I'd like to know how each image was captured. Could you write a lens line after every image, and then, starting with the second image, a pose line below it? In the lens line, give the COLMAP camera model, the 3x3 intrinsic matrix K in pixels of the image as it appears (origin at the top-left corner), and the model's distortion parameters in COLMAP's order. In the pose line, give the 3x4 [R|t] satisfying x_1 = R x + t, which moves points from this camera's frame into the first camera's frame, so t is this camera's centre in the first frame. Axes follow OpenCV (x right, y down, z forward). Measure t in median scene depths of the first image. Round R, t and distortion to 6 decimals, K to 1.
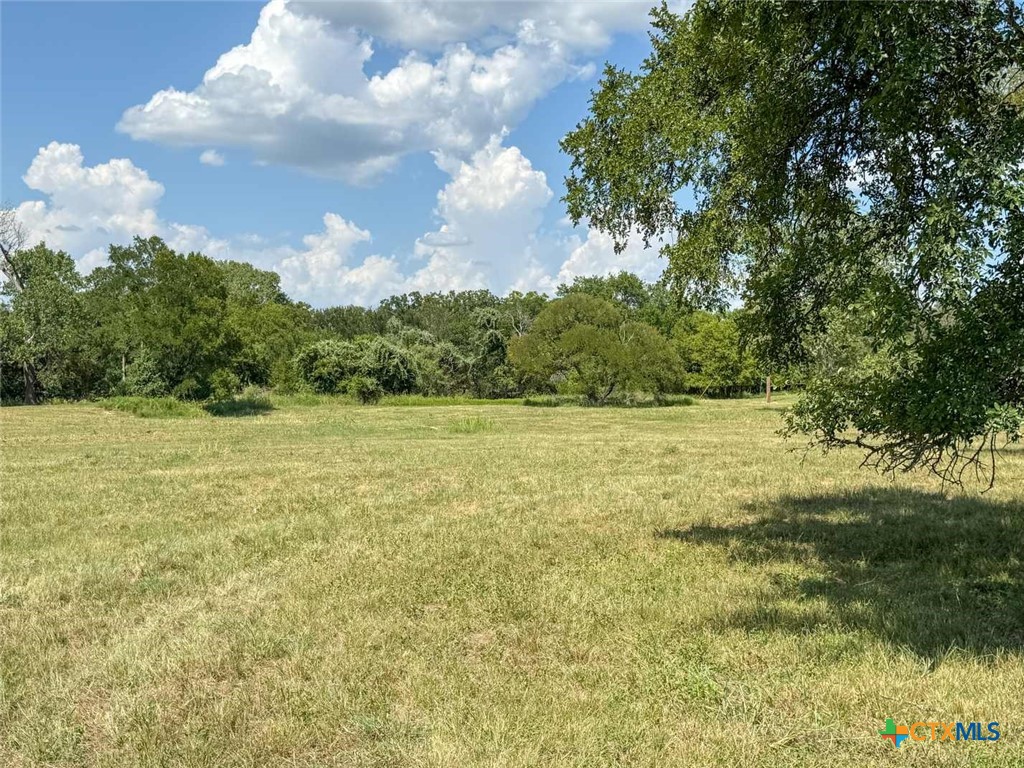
lens RADIAL K [[1258.0, 0, 512.9], [0, 1258.0, 387.7], [0, 0, 1]] dist [0.220037, 0.000000]
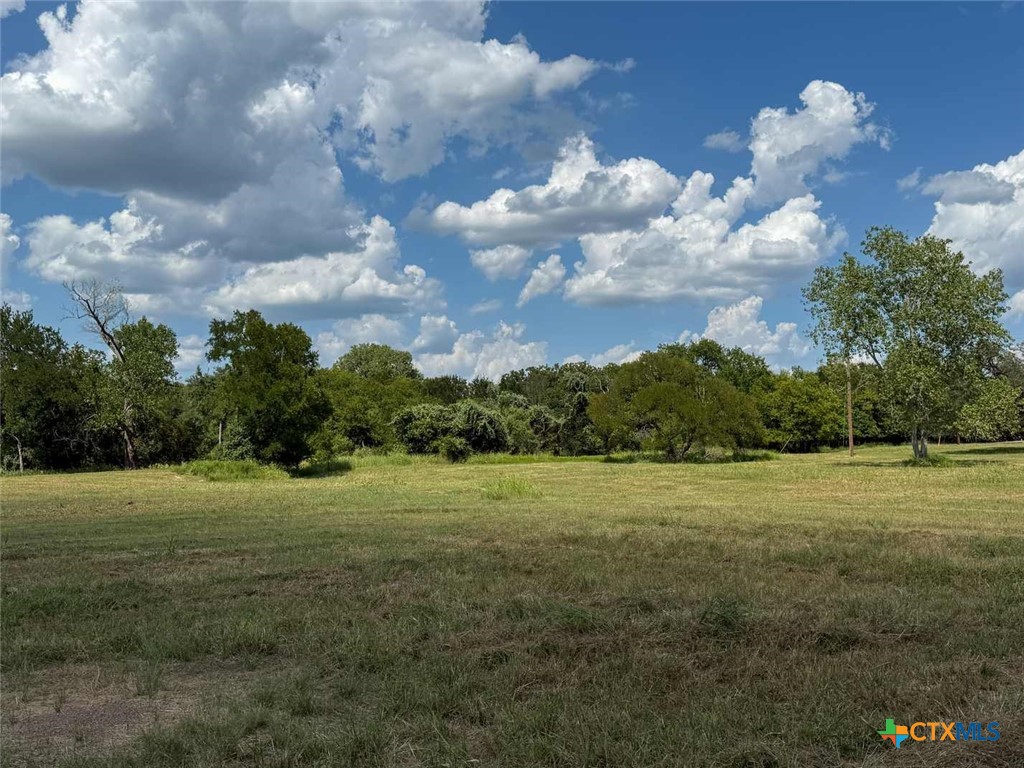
lens RADIAL K [[981.0, 0, 510.1], [0, 981.0, 383.8], [0, 0, 1]] dist [0.145979, 0.000000]
pose [[0.993082, -0.024264, -0.114887, 0.024990], [0.016837, 0.997731, -0.065187, 0.001194], [0.116208, 0.062802, 0.991237, 0.178983]]
